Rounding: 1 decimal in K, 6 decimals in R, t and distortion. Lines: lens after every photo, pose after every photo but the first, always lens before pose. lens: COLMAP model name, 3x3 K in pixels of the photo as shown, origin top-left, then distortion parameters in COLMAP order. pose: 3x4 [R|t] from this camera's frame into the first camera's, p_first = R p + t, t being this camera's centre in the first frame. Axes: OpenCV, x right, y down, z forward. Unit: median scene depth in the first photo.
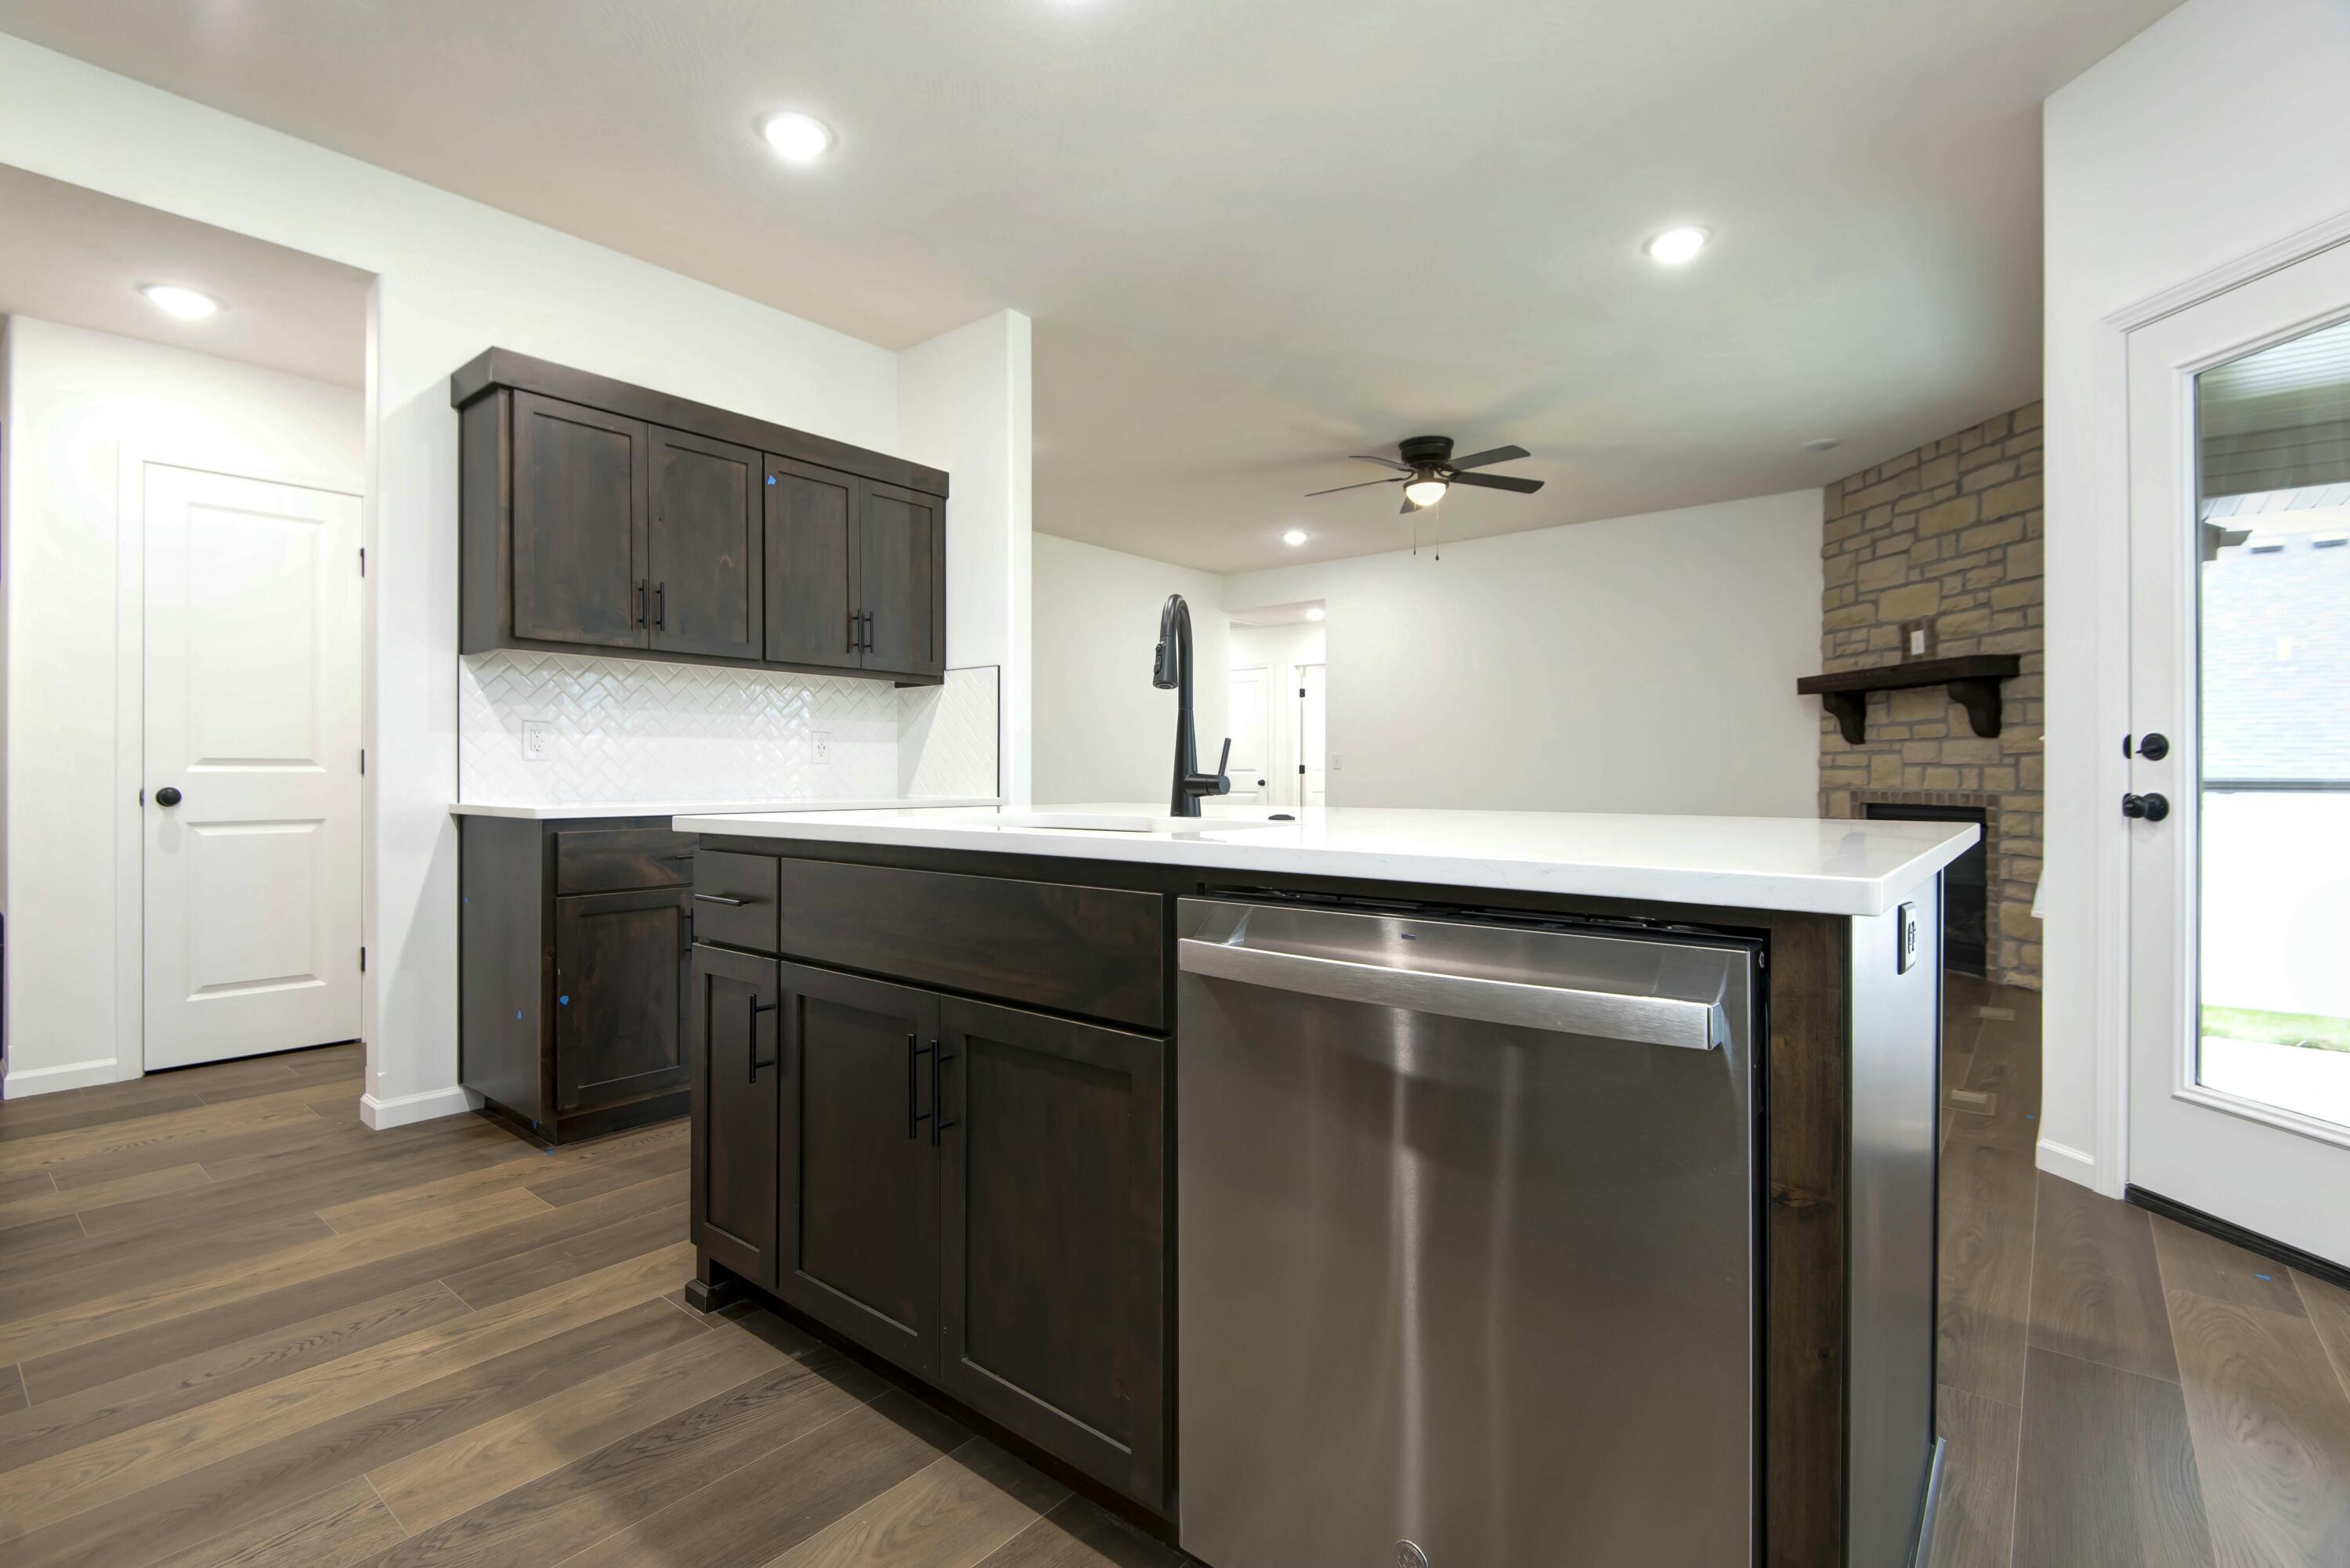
lens RADIAL K [[1071.7, 0, 1099.0], [0, 1071.7, 775.9], [0, 0, 1]] dist [0.013119, -0.006018]
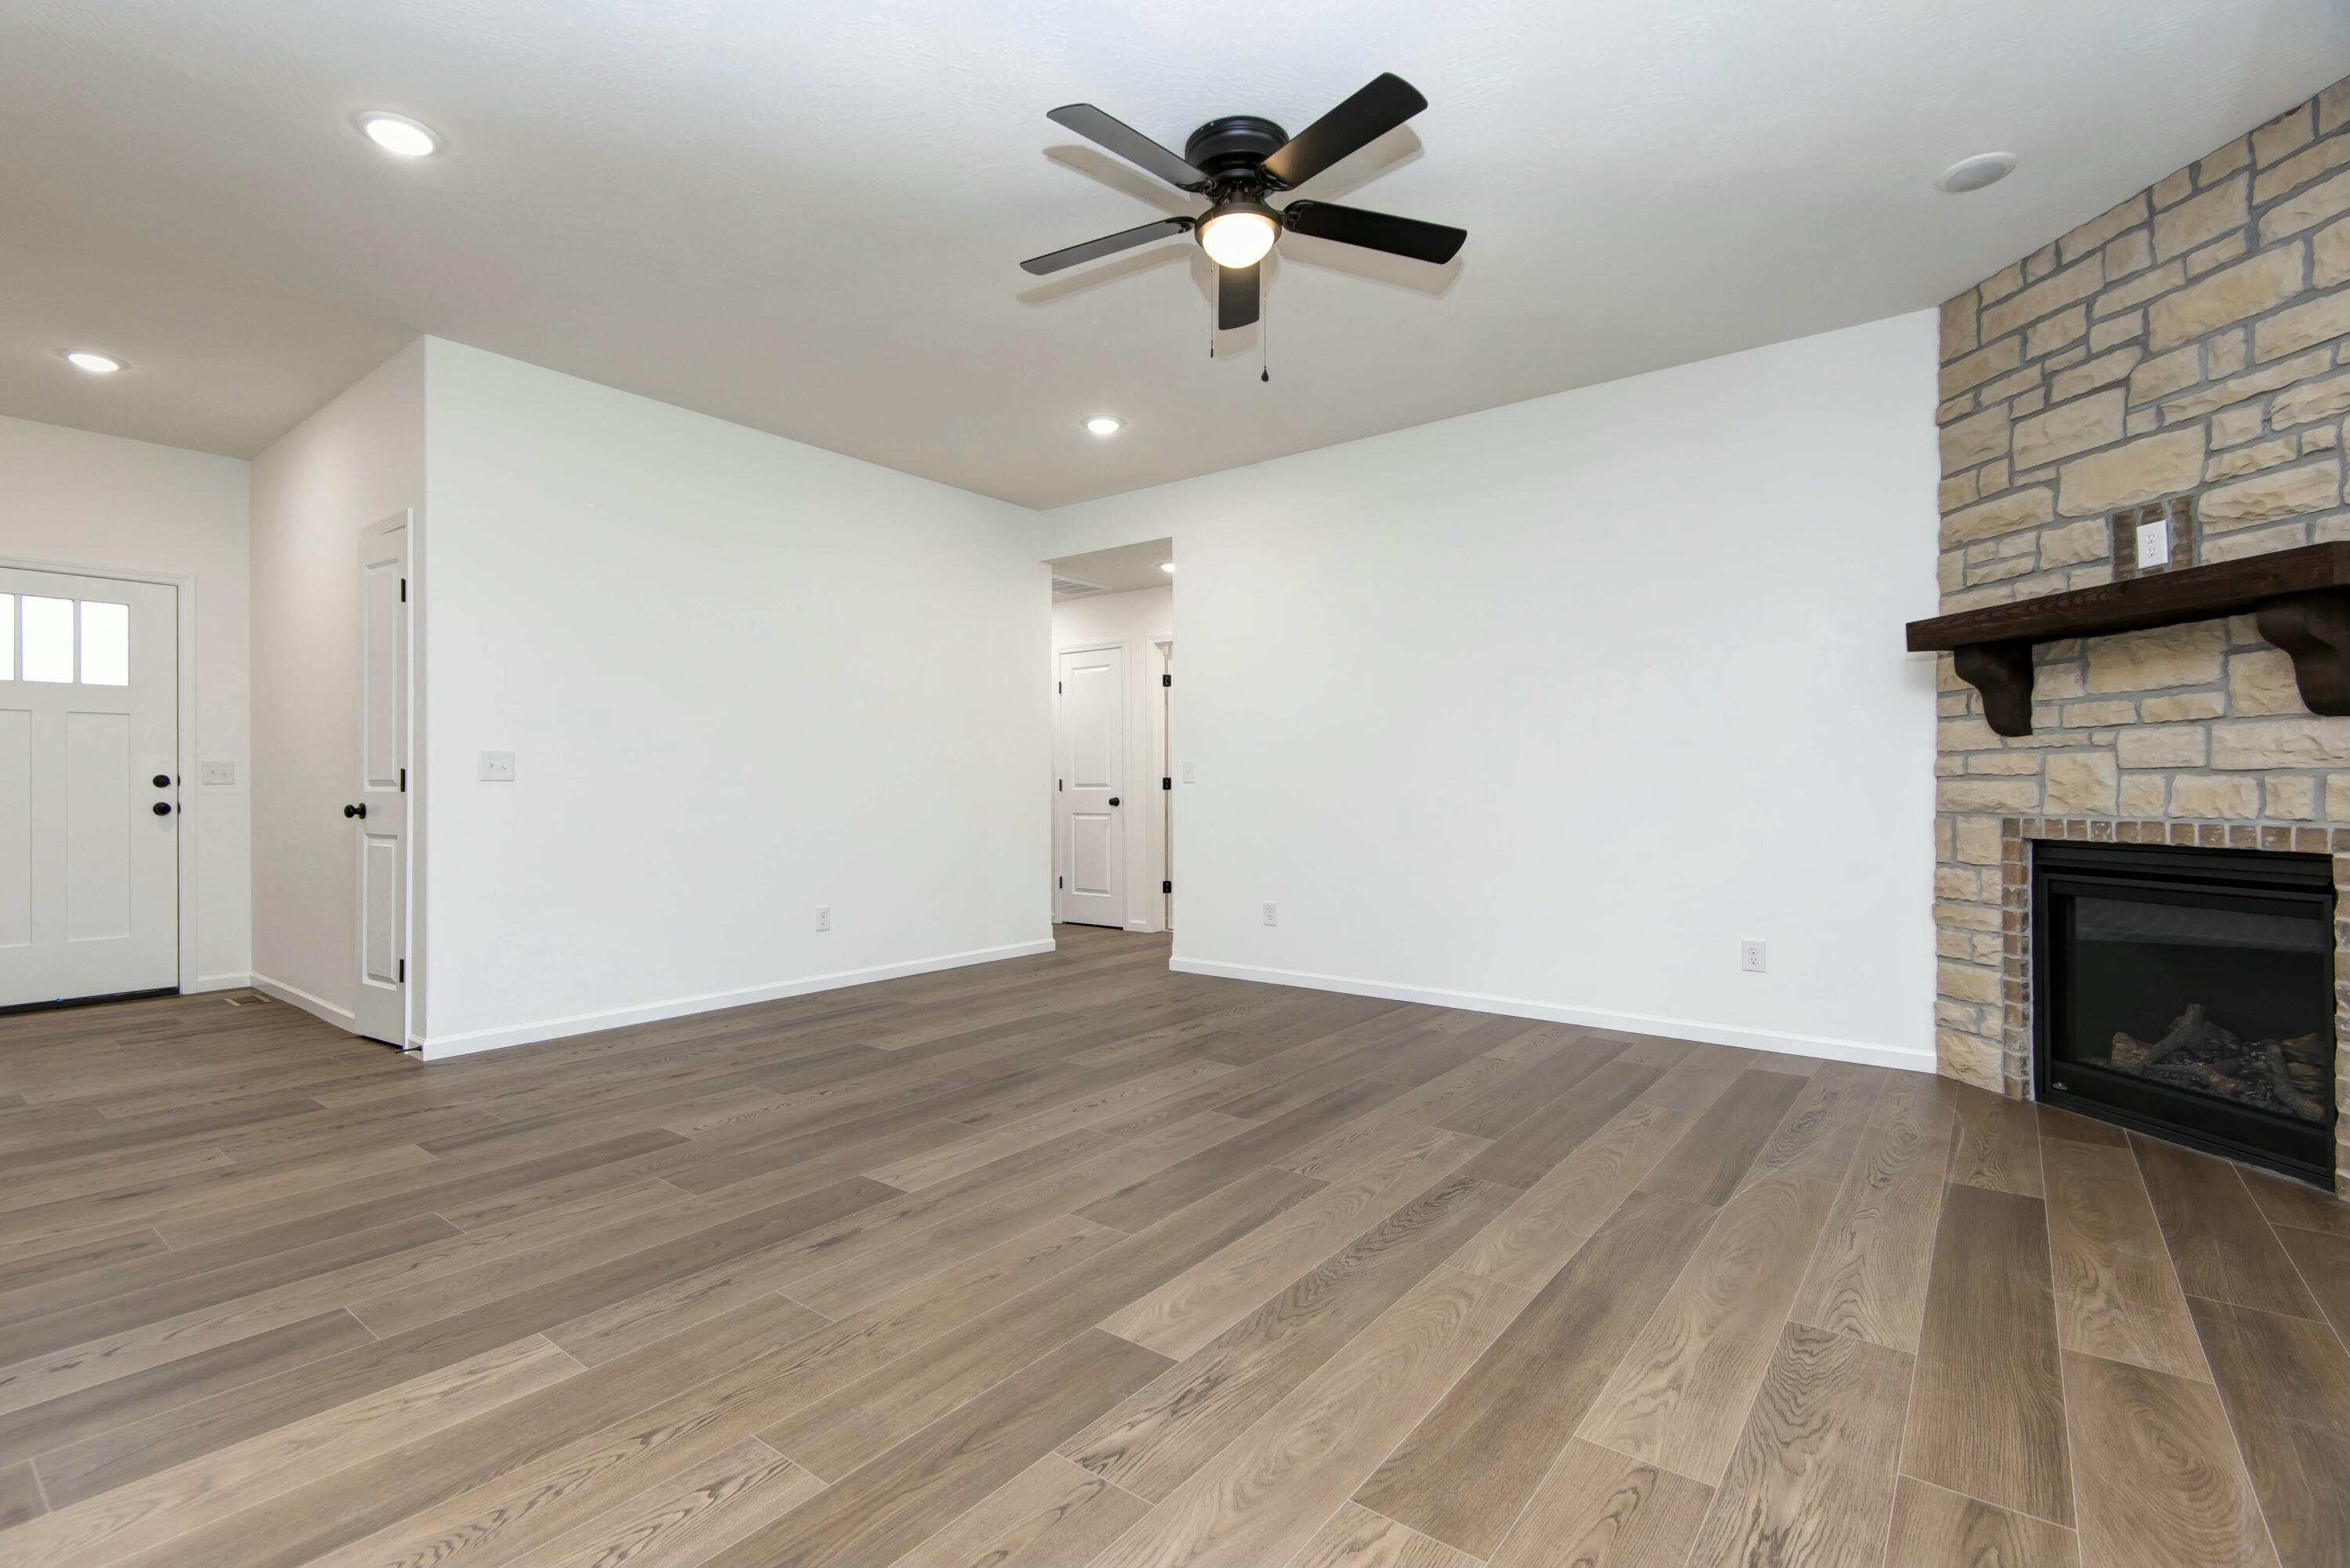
lens RADIAL K [[1071.7, 0, 1111.2], [0, 1071.7, 781.3], [0, 0, 1]] dist [0.013119, -0.006018]
pose [[0.999100, -0.001428, 0.042403, 0.217371], [0.001866, 0.999945, -0.010290, -0.000484], [-0.042386, 0.010360, 0.999048, 0.487782]]
